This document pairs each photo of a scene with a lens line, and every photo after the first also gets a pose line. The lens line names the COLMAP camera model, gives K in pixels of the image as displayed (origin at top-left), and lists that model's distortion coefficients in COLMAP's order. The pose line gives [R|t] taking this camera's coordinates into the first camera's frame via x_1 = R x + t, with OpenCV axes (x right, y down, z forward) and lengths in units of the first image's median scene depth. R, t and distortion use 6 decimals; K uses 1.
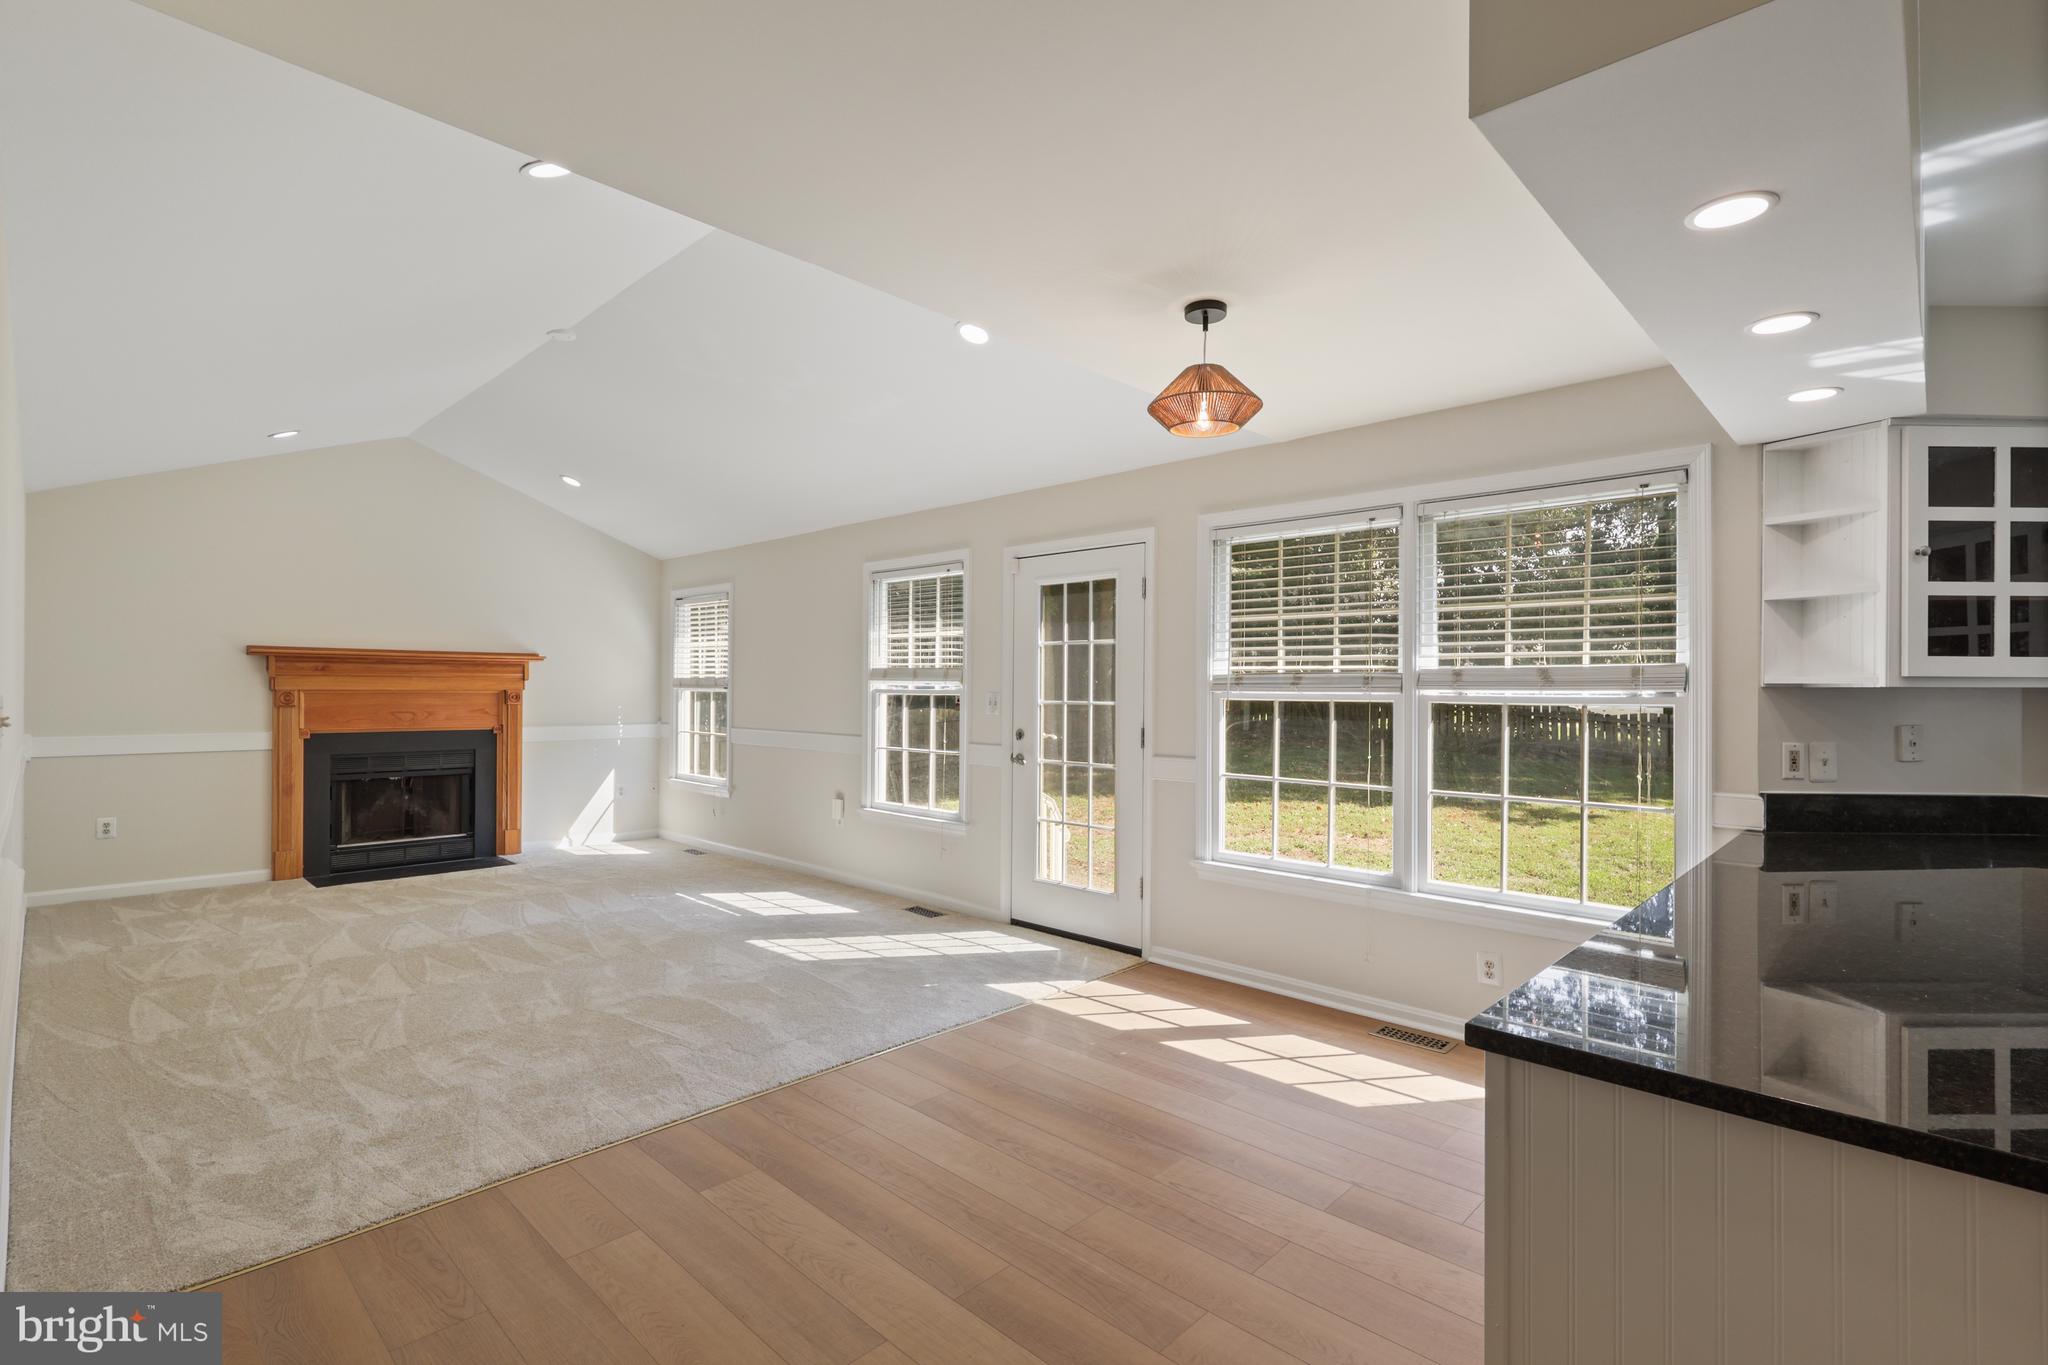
lens RADIAL K [[966.2, 0, 1024.1], [0, 966.2, 688.9], [0, 0, 1]] dist [0.001209, -0.000284]
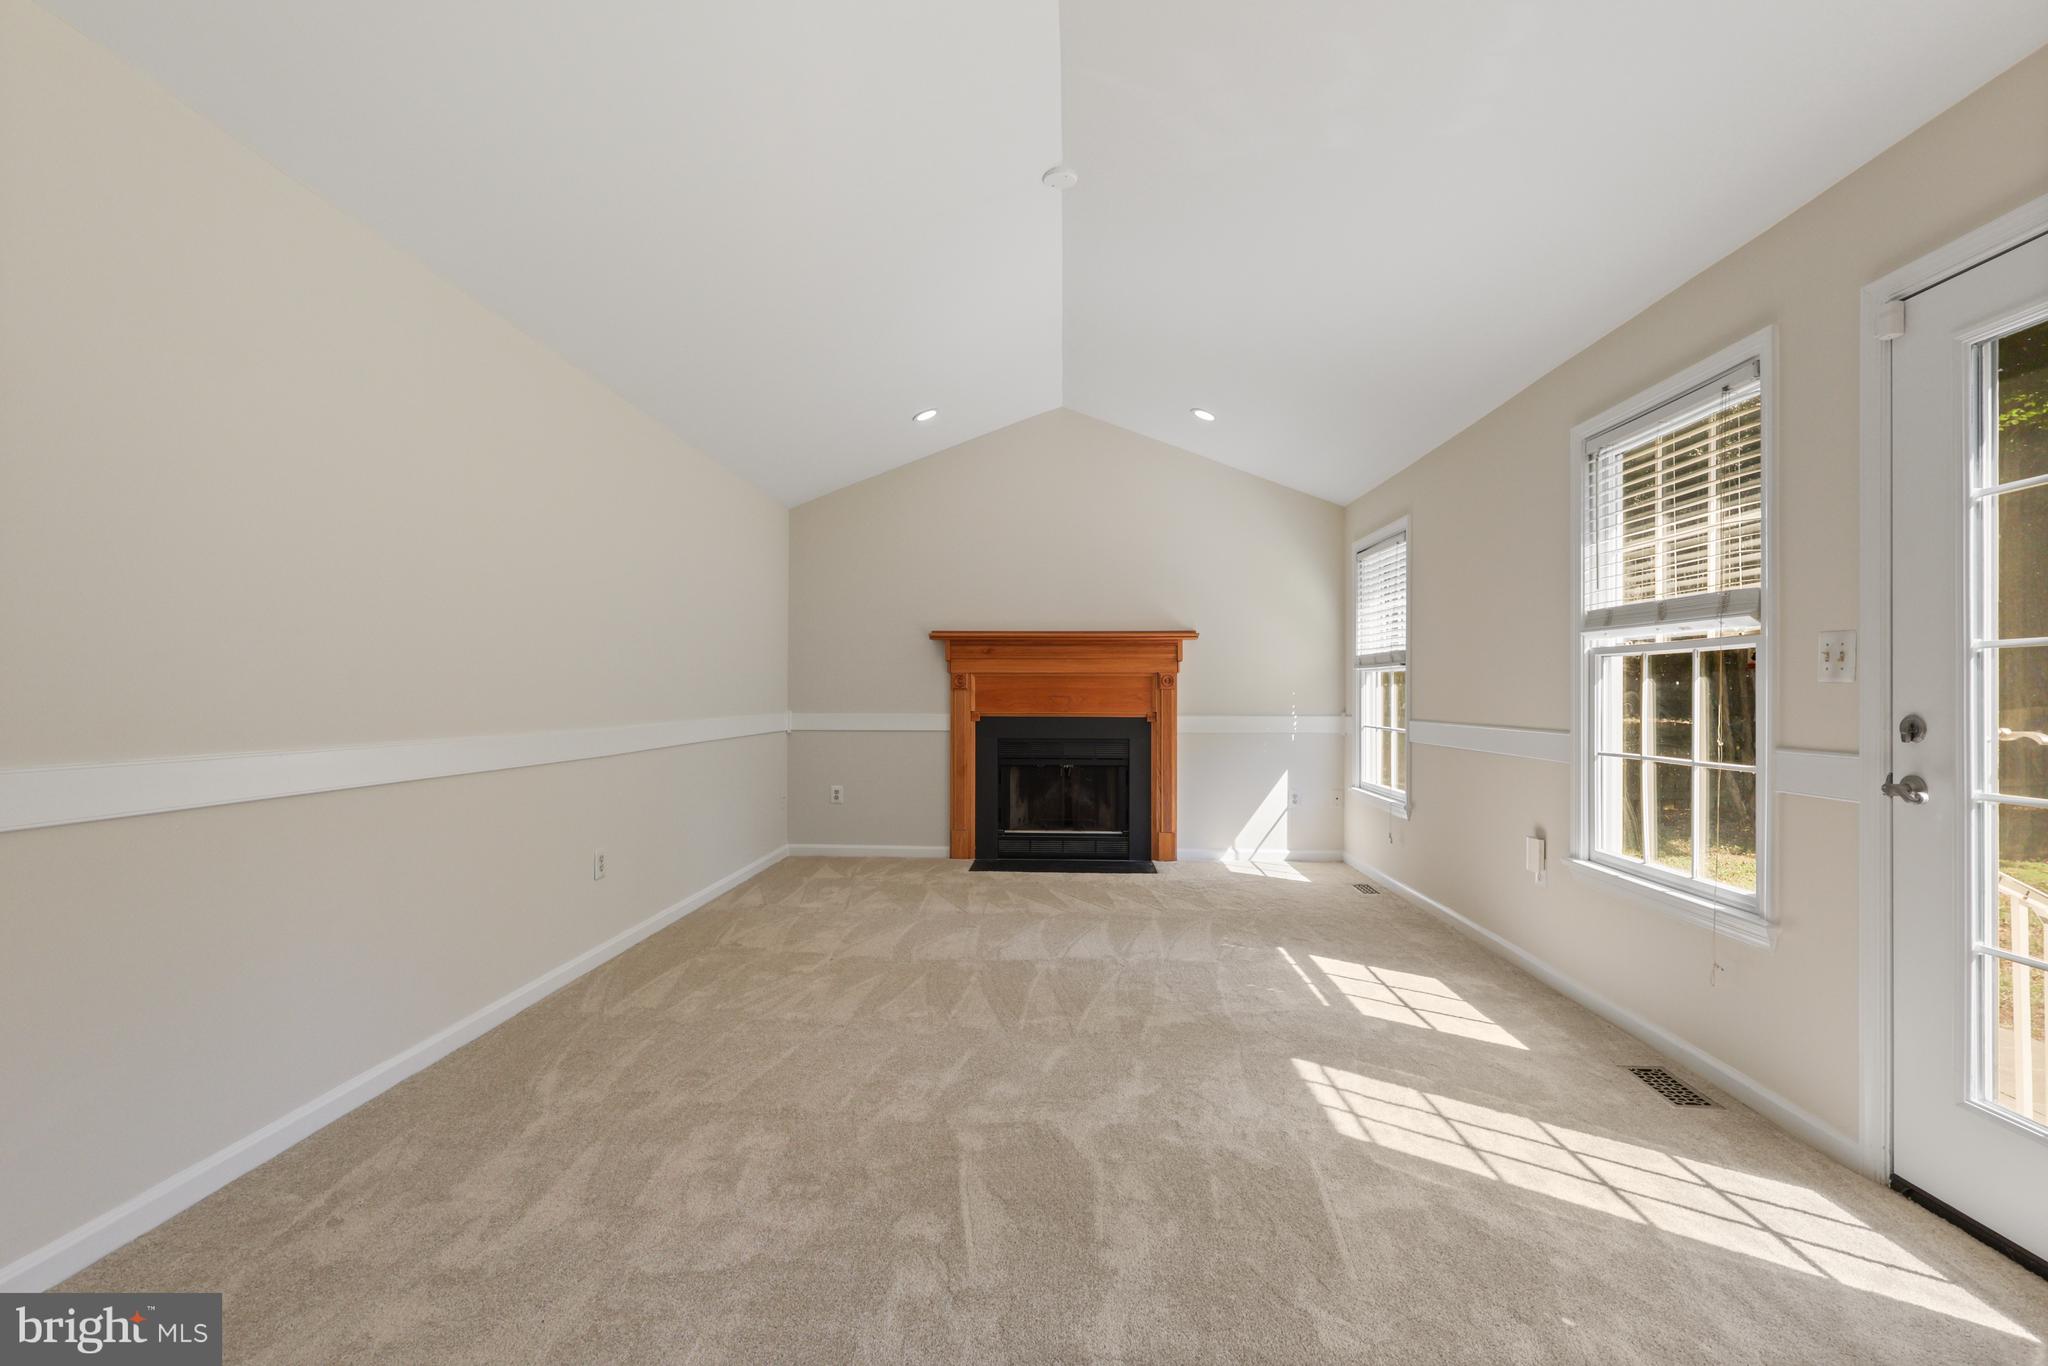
lens RADIAL K [[966.2, 0, 1014.9], [0, 966.2, 687.6], [0, 0, 1]] dist [0.001209, -0.000284]
pose [[0.659627, -0.009172, -0.751537, 0.048932], [-0.000188, 0.999924, -0.012367, 0.033188], [0.751593, 0.008299, 0.659575, 0.420479]]
